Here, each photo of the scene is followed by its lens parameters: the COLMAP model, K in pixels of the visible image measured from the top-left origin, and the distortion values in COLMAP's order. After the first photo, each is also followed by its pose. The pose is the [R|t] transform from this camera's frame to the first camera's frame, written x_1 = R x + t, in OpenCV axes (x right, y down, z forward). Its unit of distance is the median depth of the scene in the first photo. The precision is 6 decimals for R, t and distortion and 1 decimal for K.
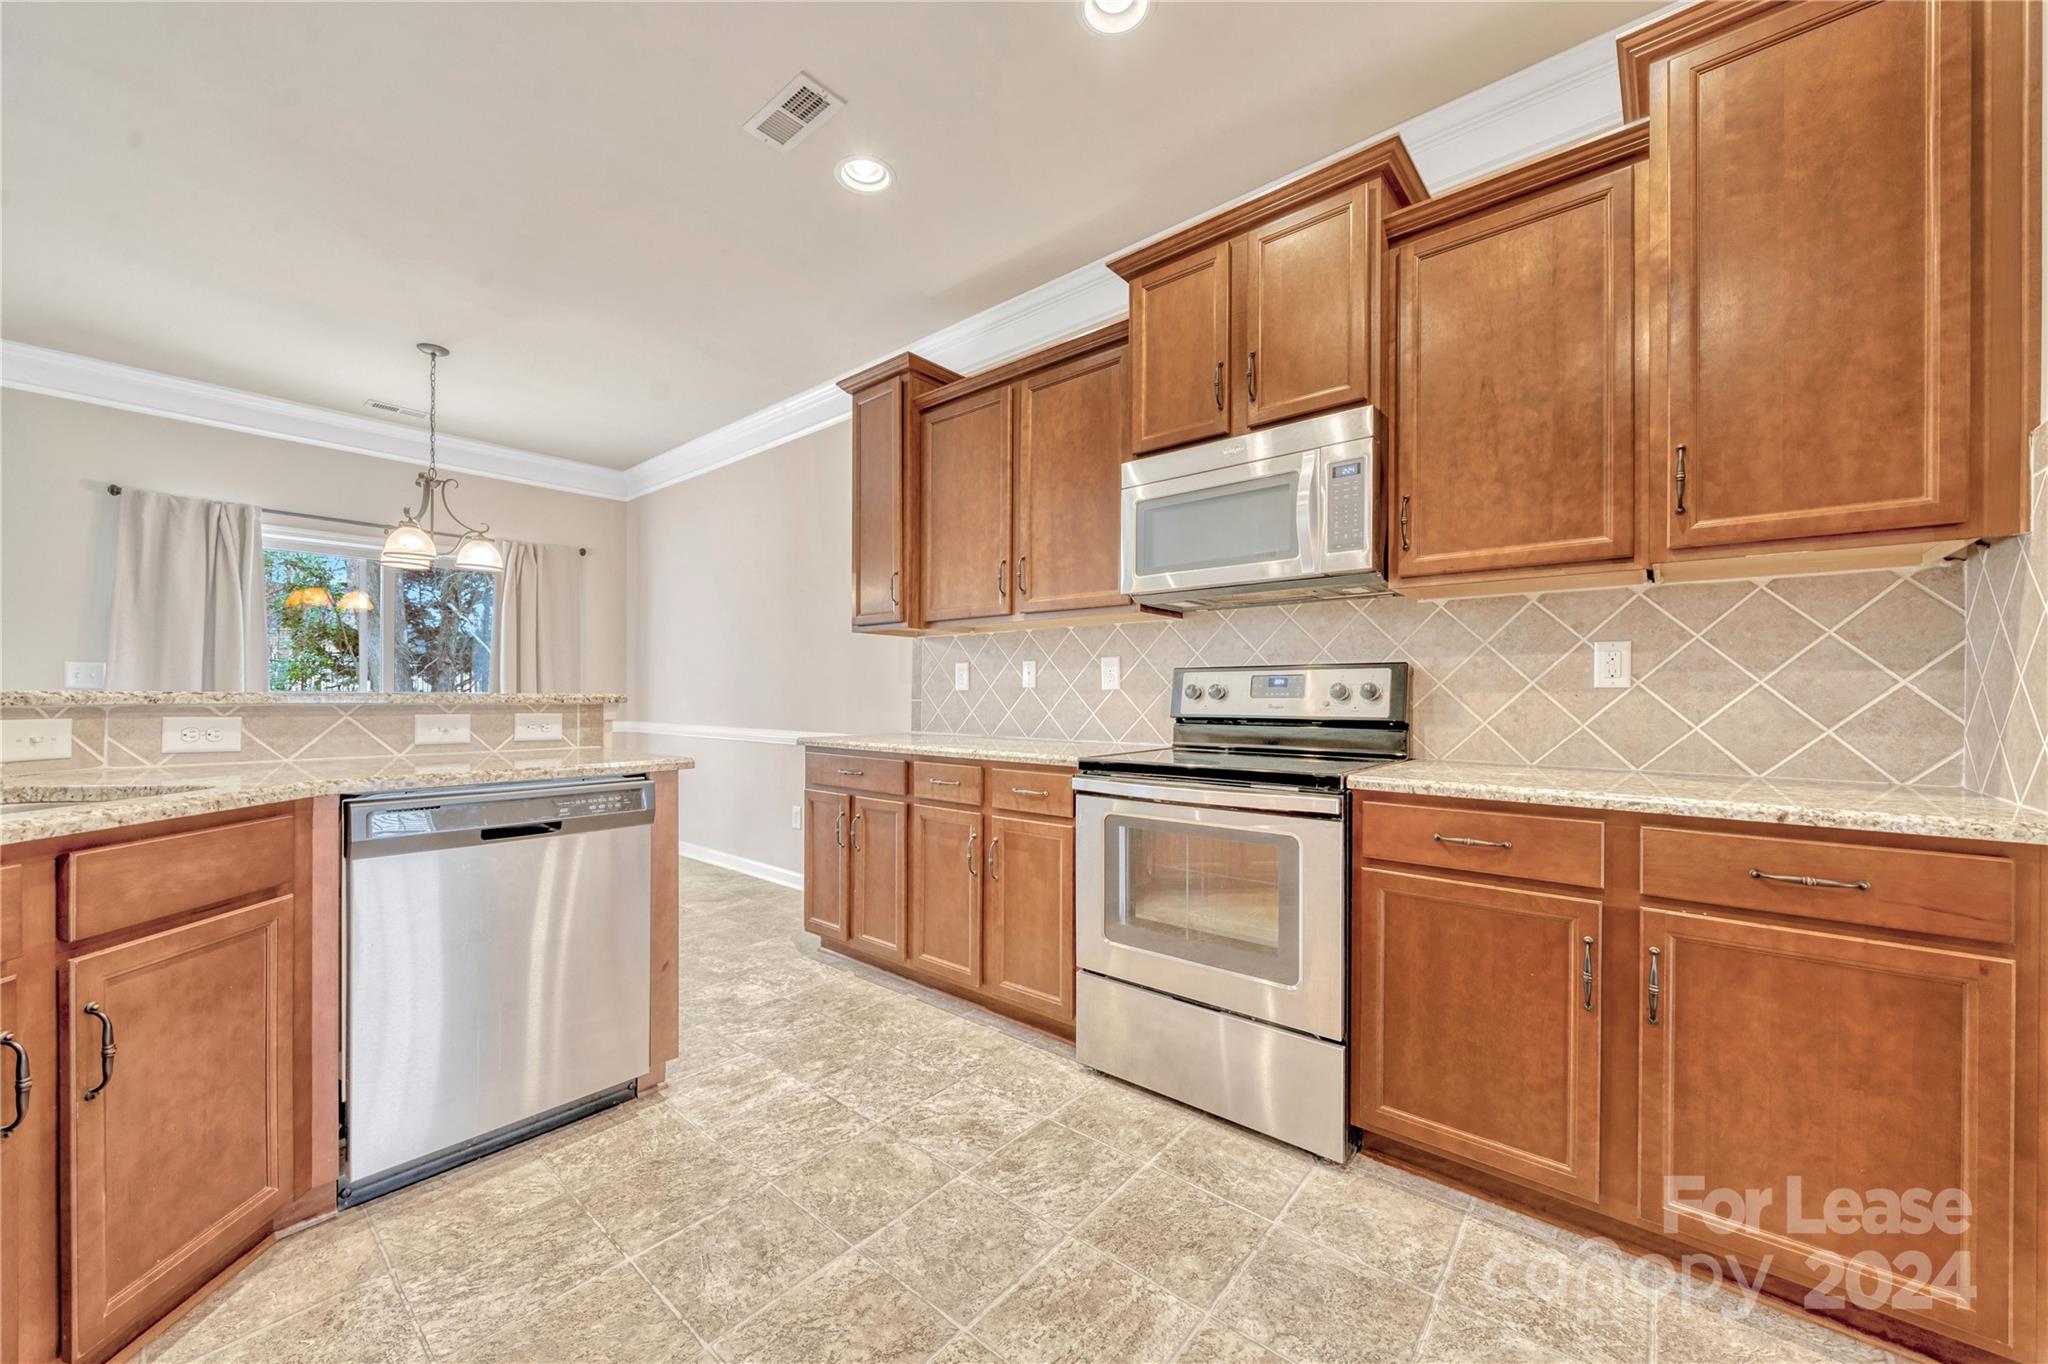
lens RADIAL K [[759.4, 0, 1032.1], [0, 759.4, 697.0], [0, 0, 1]] dist [-0.001550, -0.000457]
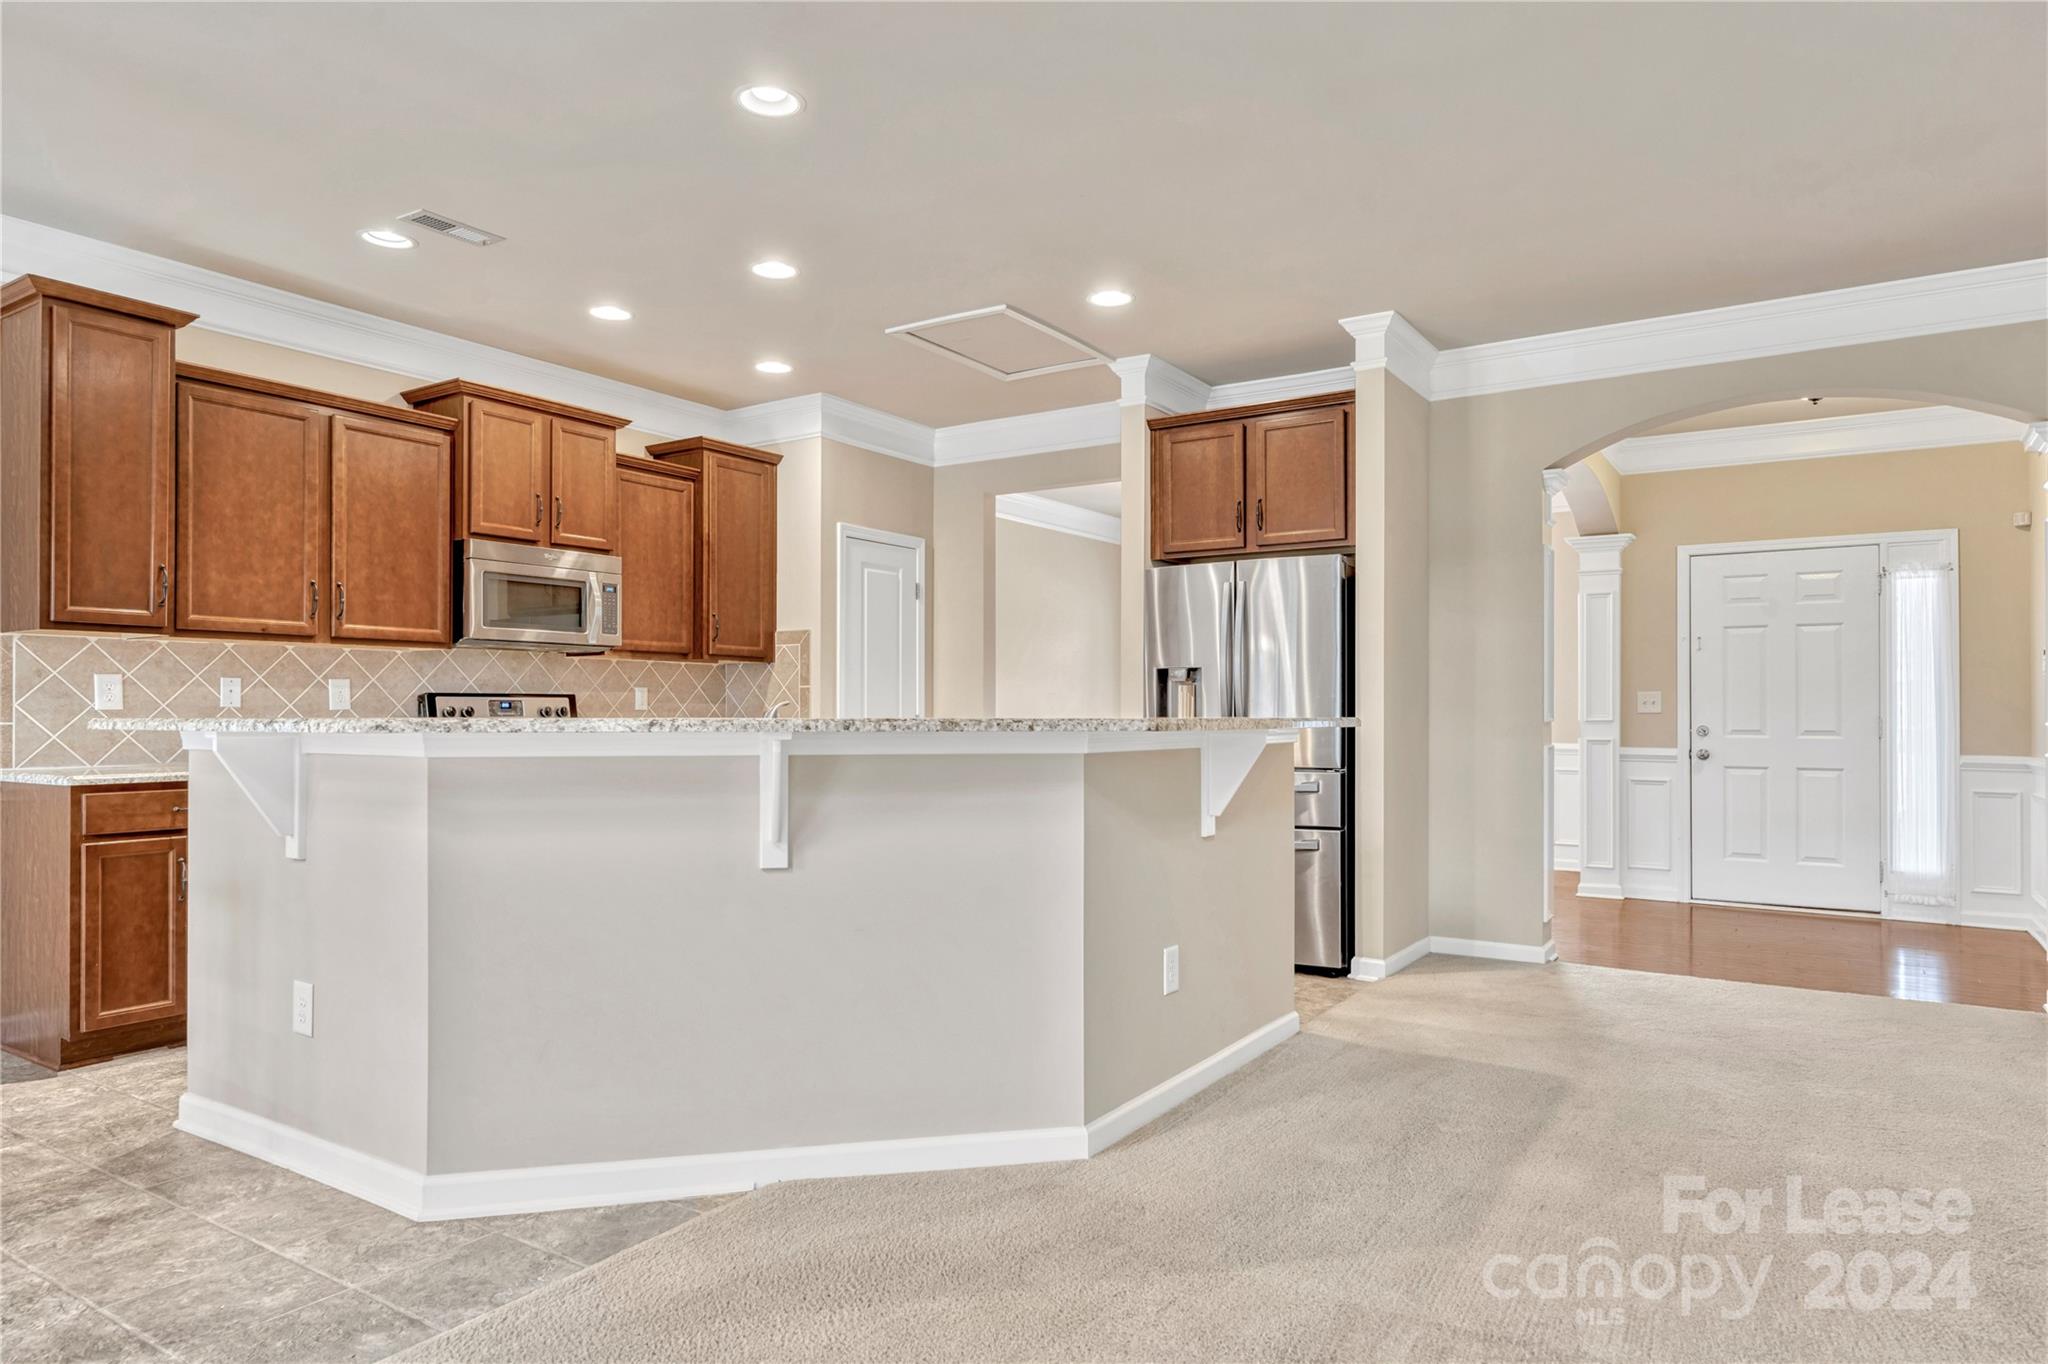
lens RADIAL K [[1232.9, 0, 1054.4], [0, 1232.9, 703.8], [0, 0, 1]] dist [0.007830, 0.003911]
pose [[-0.149979, 0.002015, 0.988687, -2.220693], [0.000176, 0.999998, -0.002012, -0.018264], [-0.988689, -0.000128, -0.149979, 0.337617]]
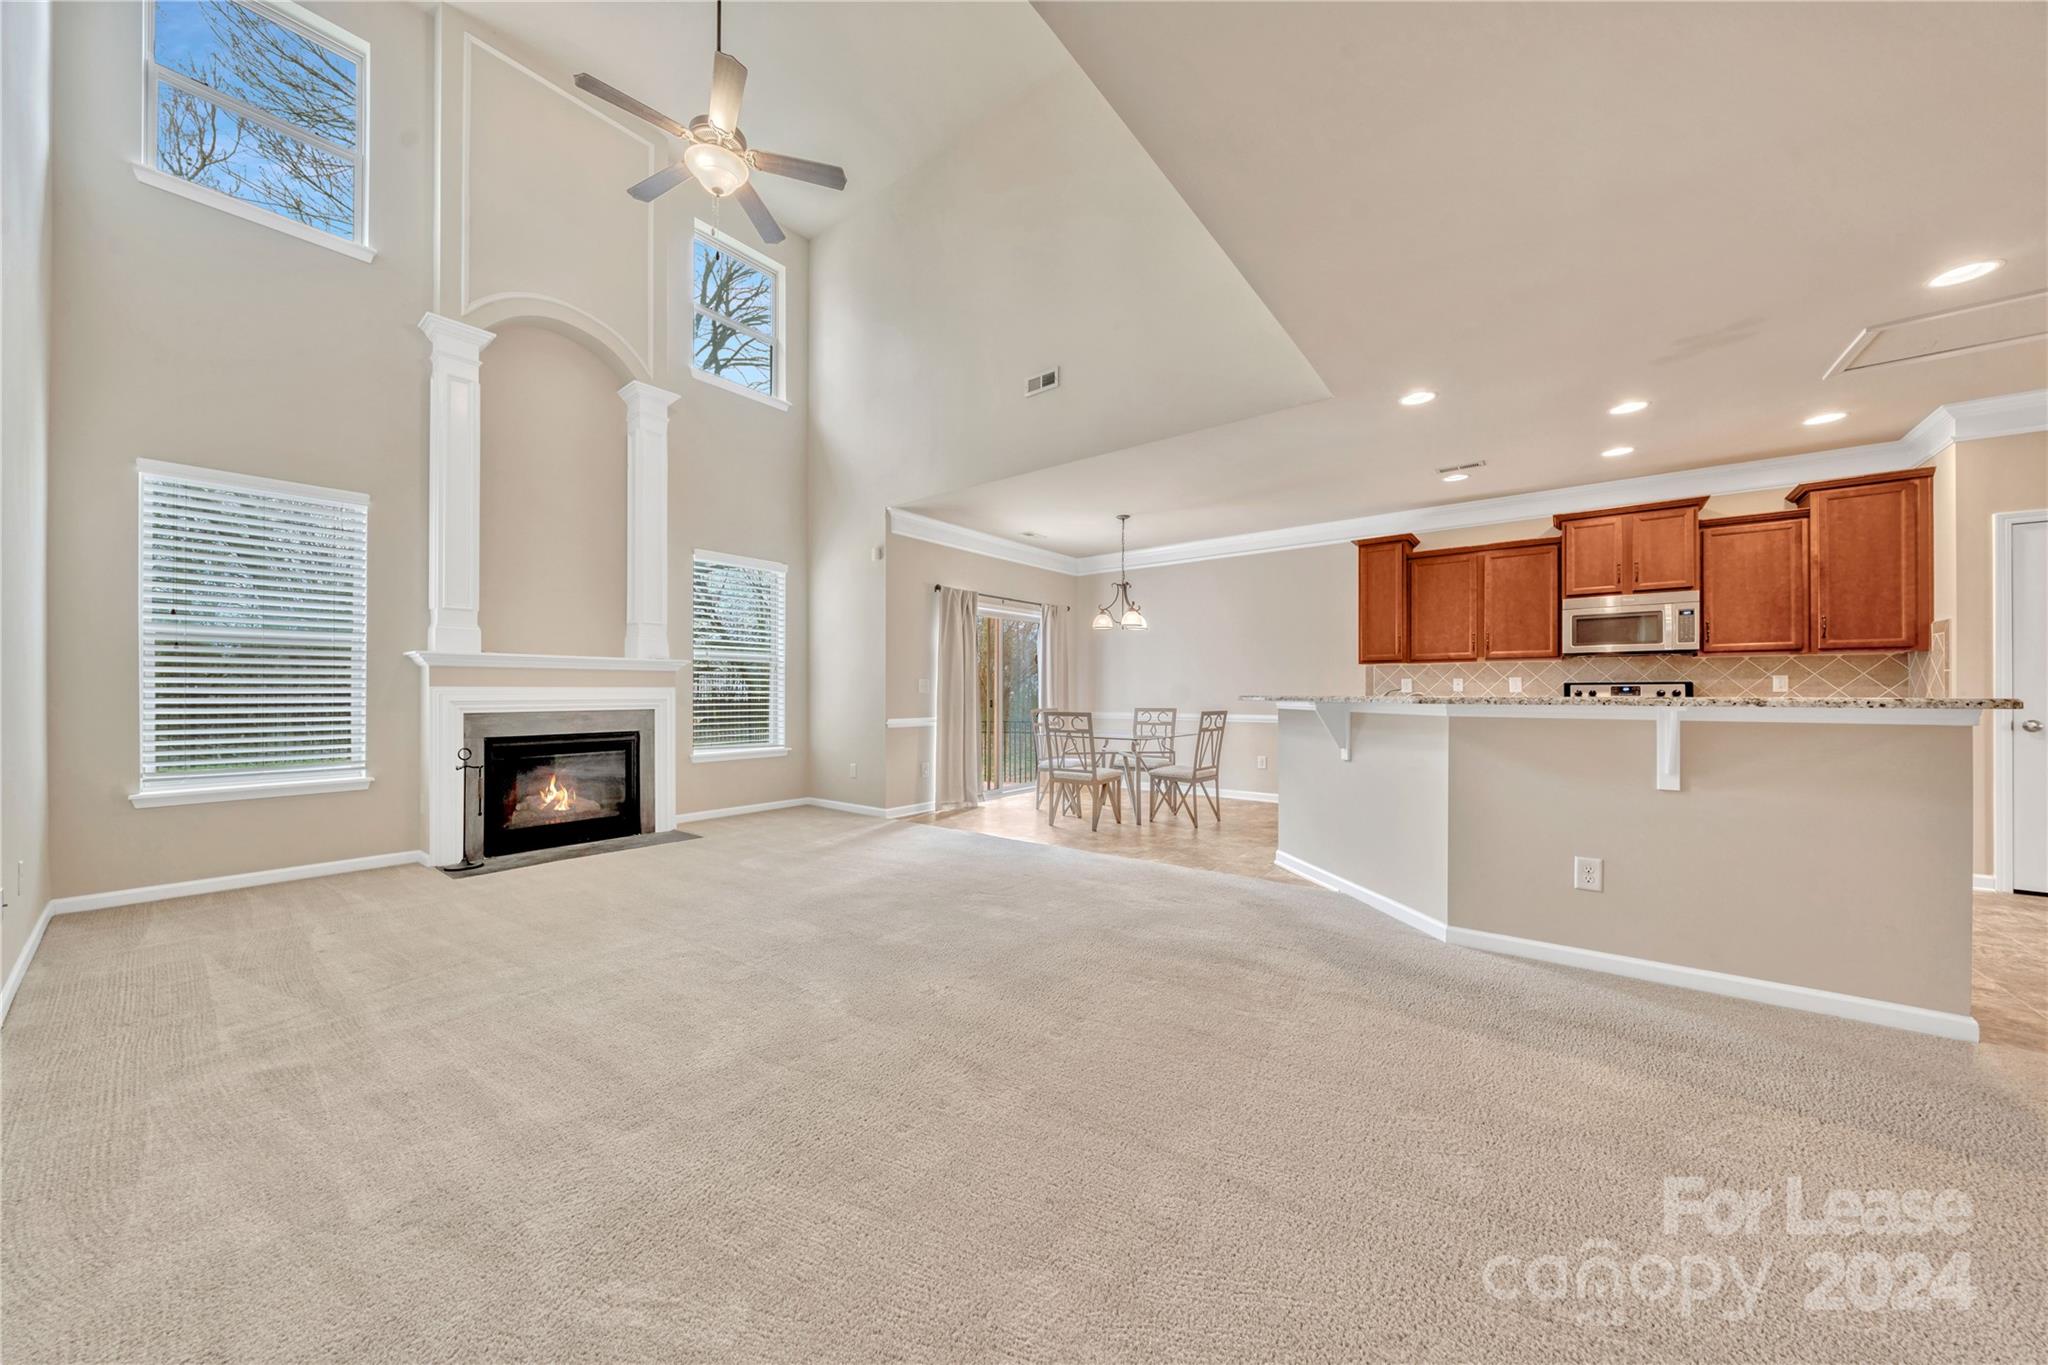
lens RADIAL K [[712.7, 0, 1010.8], [0, 712.7, 689.8], [0, 0, 1]] dist [0.000493, -0.000306]
pose [[0.999023, -0.004883, 0.043933, -1.805621], [0.005172, 0.999966, -0.006462, -0.014032], [-0.043900, 0.006683, 0.999014, -1.235499]]
